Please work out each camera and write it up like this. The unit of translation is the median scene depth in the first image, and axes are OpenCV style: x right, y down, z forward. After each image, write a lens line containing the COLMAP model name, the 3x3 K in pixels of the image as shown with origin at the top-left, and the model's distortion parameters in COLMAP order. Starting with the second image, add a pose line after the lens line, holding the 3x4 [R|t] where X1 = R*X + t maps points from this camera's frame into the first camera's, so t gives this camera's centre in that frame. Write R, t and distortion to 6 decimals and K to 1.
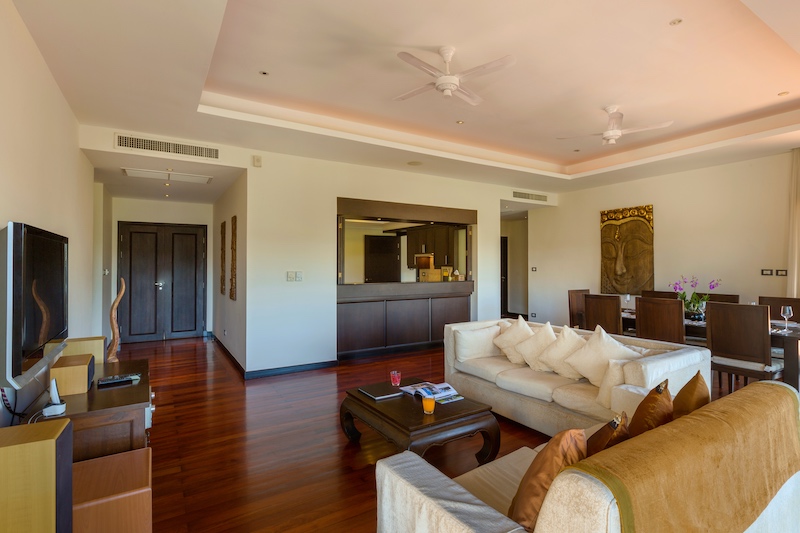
lens RADIAL K [[400.8, 0, 398.6], [0, 400.8, 257.2], [0, 0, 1]] dist [-0.001740, -0.000201]
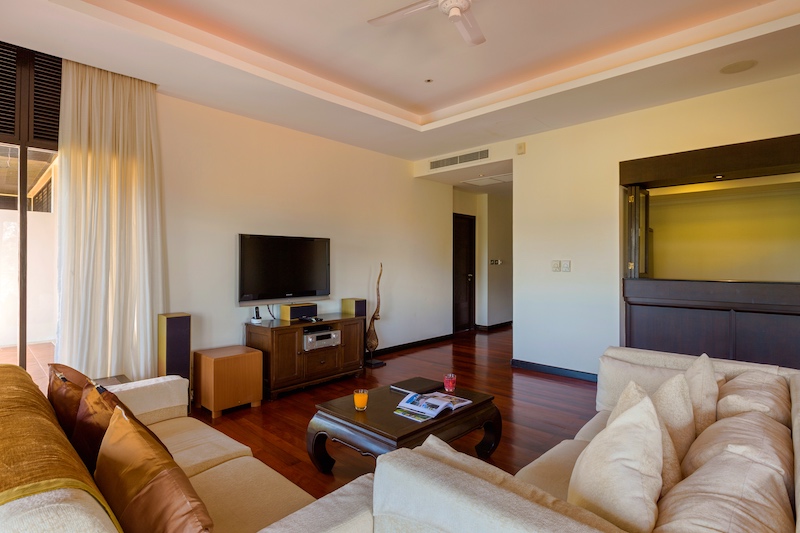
lens RADIAL K [[400.8, 0, 398.6], [0, 400.8, 257.2], [0, 0, 1]] dist [-0.001740, -0.000201]
pose [[0.252788, -0.009545, -0.967475, 0.529555], [0.020956, 0.999771, -0.004388, 0.026186], [0.967295, -0.019166, 0.252930, 0.461855]]
